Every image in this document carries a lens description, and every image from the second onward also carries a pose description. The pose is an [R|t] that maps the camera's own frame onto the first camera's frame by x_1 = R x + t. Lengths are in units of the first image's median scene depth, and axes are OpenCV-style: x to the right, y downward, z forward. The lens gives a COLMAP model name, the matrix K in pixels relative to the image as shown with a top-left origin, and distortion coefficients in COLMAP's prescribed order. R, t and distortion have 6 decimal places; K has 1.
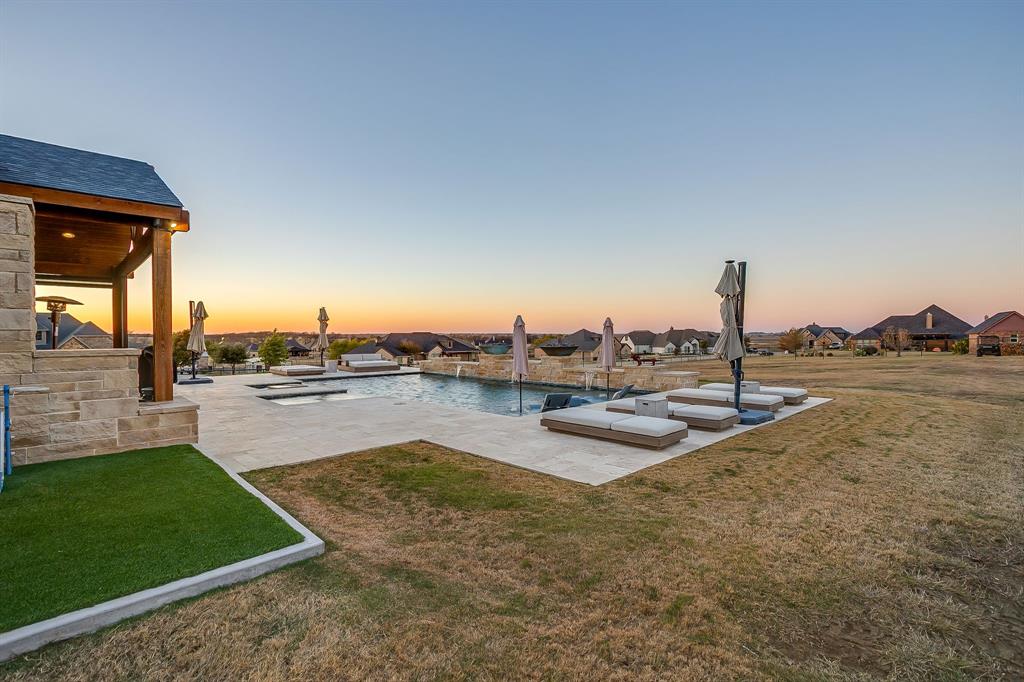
lens RADIAL K [[481.5, 0, 514.1], [0, 481.5, 337.3], [0, 0, 1]] dist [-0.016127, 0.012695]
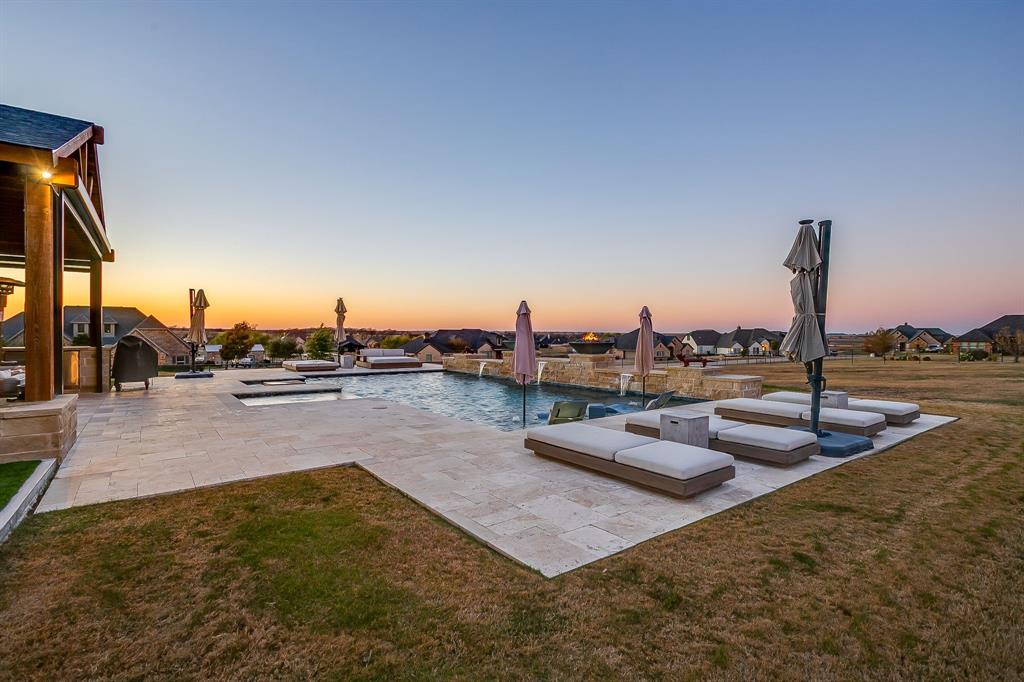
lens RADIAL K [[491.5, 0, 513.2], [0, 491.5, 333.2], [0, 0, 1]] dist [-0.012519, 0.008518]
pose [[0.993252, 0.010279, -0.115517, 0.073667], [-0.010849, 0.999932, -0.004307, 0.009670], [0.115465, 0.005531, 0.993296, 0.162830]]
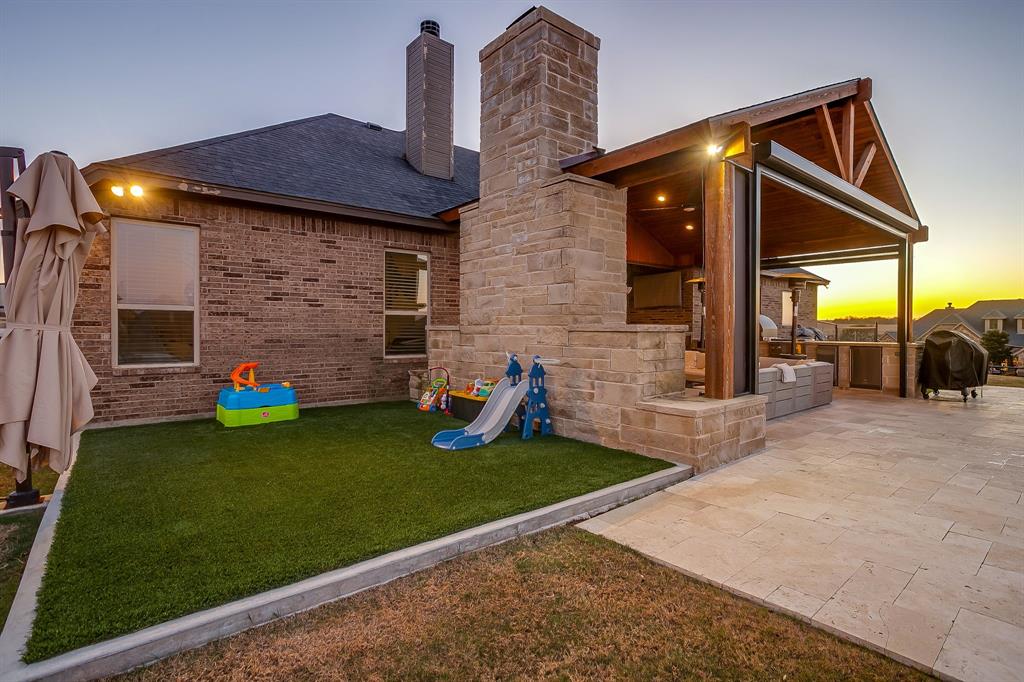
lens RADIAL K [[491.5, 0, 511.6], [0, 491.5, 336.2], [0, 0, 1]] dist [-0.012519, 0.008518]
pose [[-0.066691, 0.019911, -0.997575, 0.014917], [-0.002801, 0.999793, 0.020143, 0.013892], [0.997770, 0.004138, -0.066622, 0.413812]]
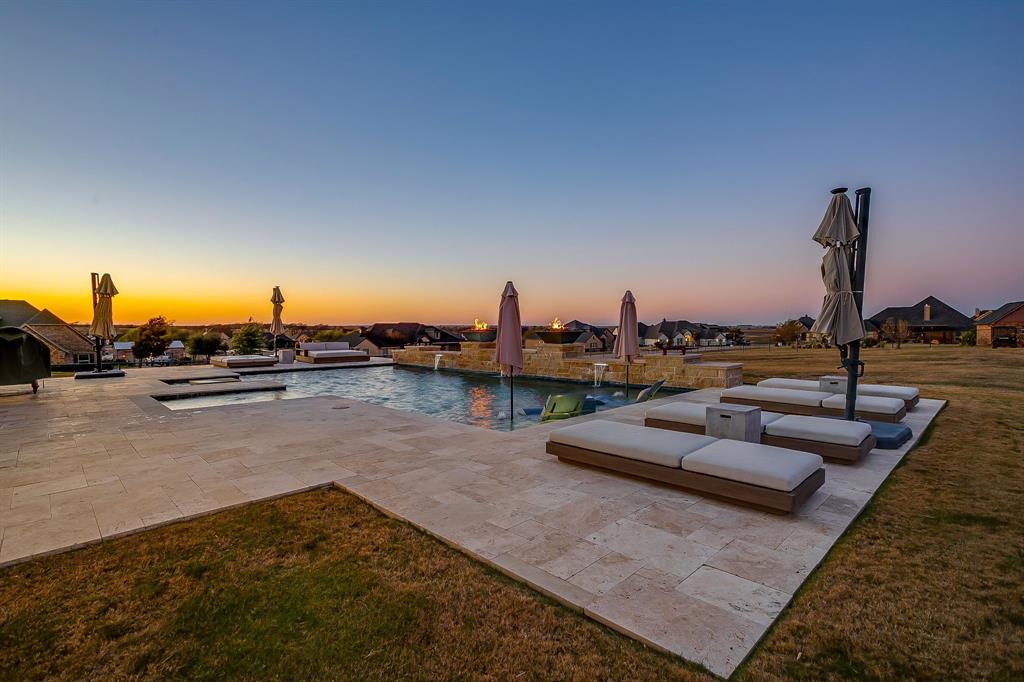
lens RADIAL K [[481.5, 0, 512.9], [0, 481.5, 335.6], [0, 0, 1]] dist [-0.016127, 0.012695]
pose [[0.999837, 0.001954, 0.017955, 0.002013], [-0.002181, 0.999918, 0.012606, 0.020006], [-0.017929, -0.012643, 0.999759, 0.252062]]
